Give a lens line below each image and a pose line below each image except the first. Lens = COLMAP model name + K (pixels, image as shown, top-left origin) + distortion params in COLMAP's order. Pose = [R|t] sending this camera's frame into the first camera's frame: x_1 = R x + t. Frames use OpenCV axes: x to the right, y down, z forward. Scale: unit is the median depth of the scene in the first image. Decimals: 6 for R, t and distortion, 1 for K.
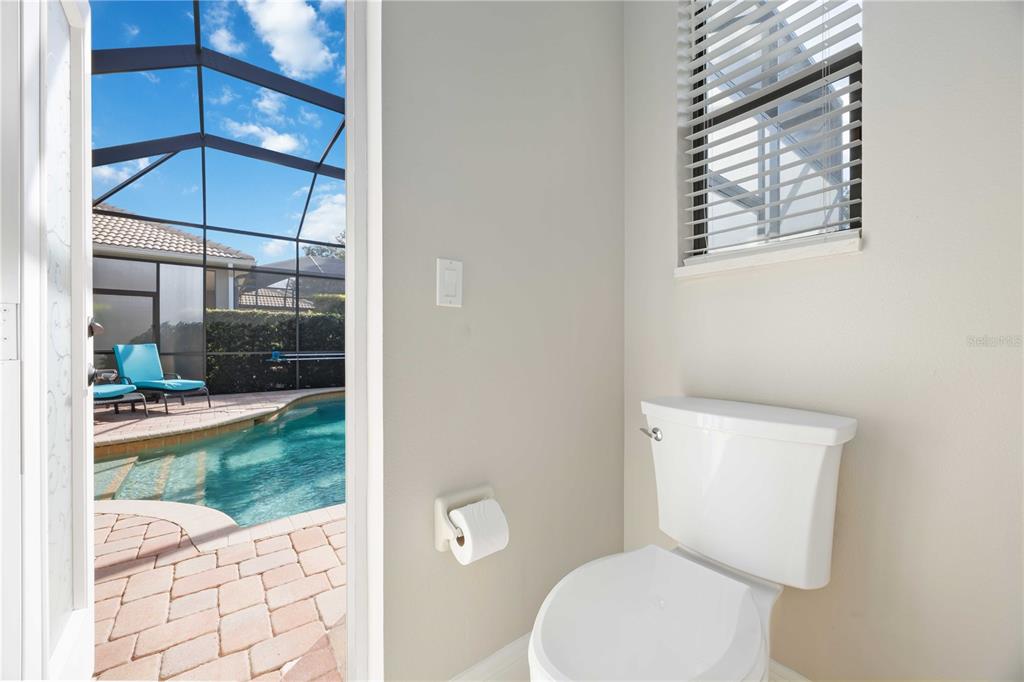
lens RADIAL K [[393.9, 0, 519.4], [0, 393.9, 340.6], [0, 0, 1]] dist [-0.010031, 0.000078]
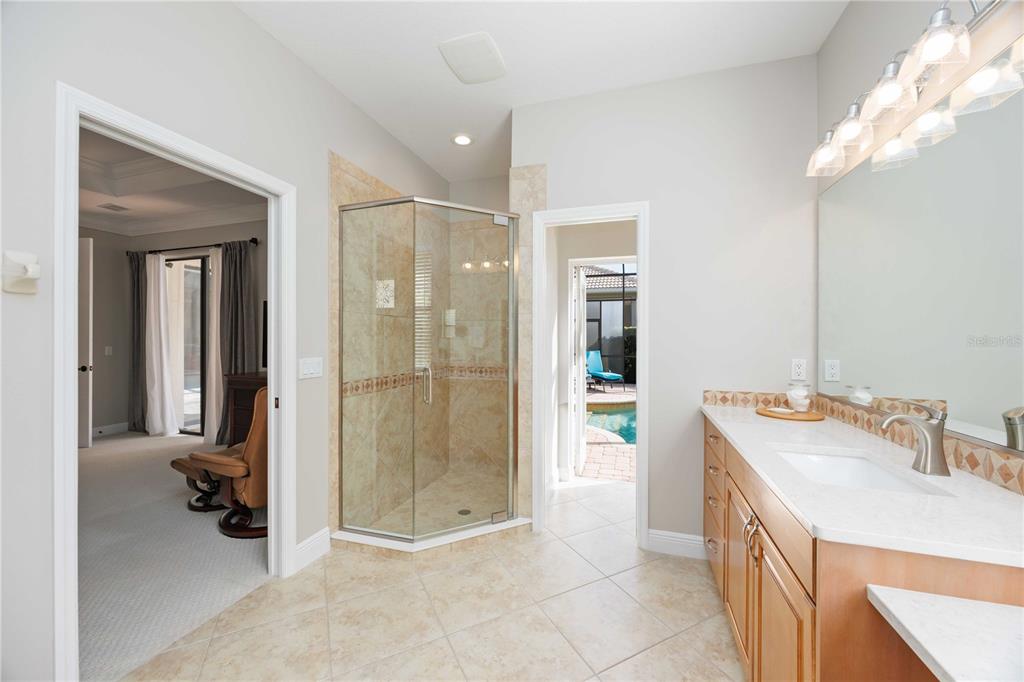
lens RADIAL K [[393.9, 0, 515.7], [0, 393.9, 342.7], [0, 0, 1]] dist [-0.010031, 0.000078]
pose [[0.574375, 0.014945, -0.818456, 0.279257], [-0.001146, 0.999847, 0.017453, -0.057541], [0.818591, -0.009086, 0.574305, -0.302380]]
